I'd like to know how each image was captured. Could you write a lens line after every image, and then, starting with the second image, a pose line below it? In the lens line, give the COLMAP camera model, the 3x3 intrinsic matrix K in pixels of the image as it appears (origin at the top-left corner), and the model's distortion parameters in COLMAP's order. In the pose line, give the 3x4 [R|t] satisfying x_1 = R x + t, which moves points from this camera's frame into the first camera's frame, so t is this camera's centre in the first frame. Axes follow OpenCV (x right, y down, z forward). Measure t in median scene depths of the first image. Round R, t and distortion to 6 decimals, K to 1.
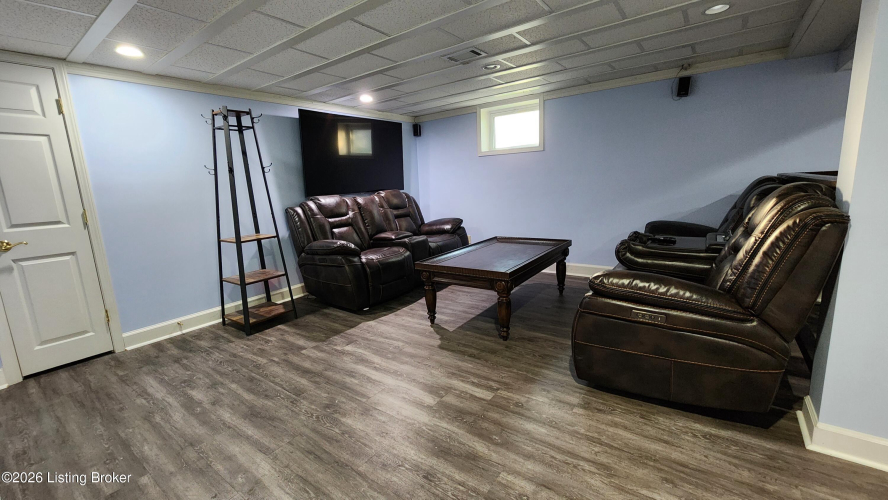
lens RADIAL K [[364.5, 0, 441.8], [0, 364.5, 248.5], [0, 0, 1]] dist [-0.002366, -0.000173]
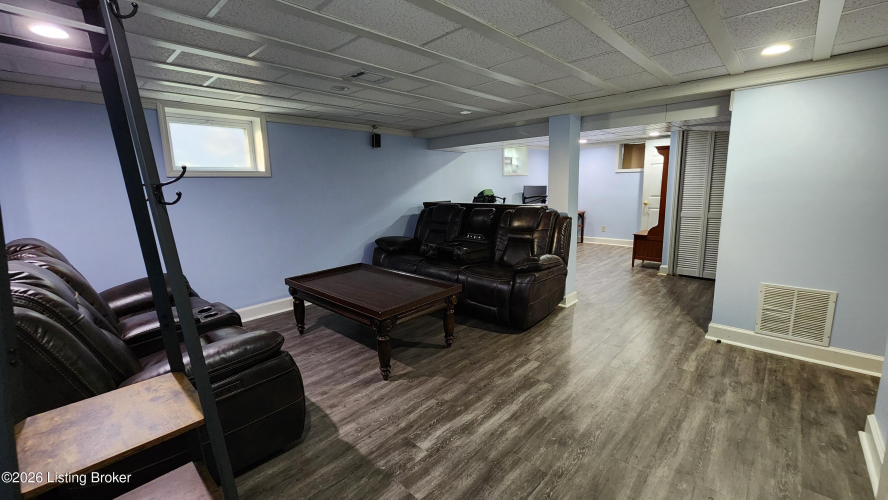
lens RADIAL K [[364.5, 0, 441.8], [0, 364.5, 248.5], [0, 0, 1]] dist [-0.002366, -0.000173]
pose [[0.124035, -0.125293, 0.984336, -0.892330], [0.198303, 0.975115, 0.099132, -0.163907], [-0.972261, 0.182901, 0.145795, 0.780782]]
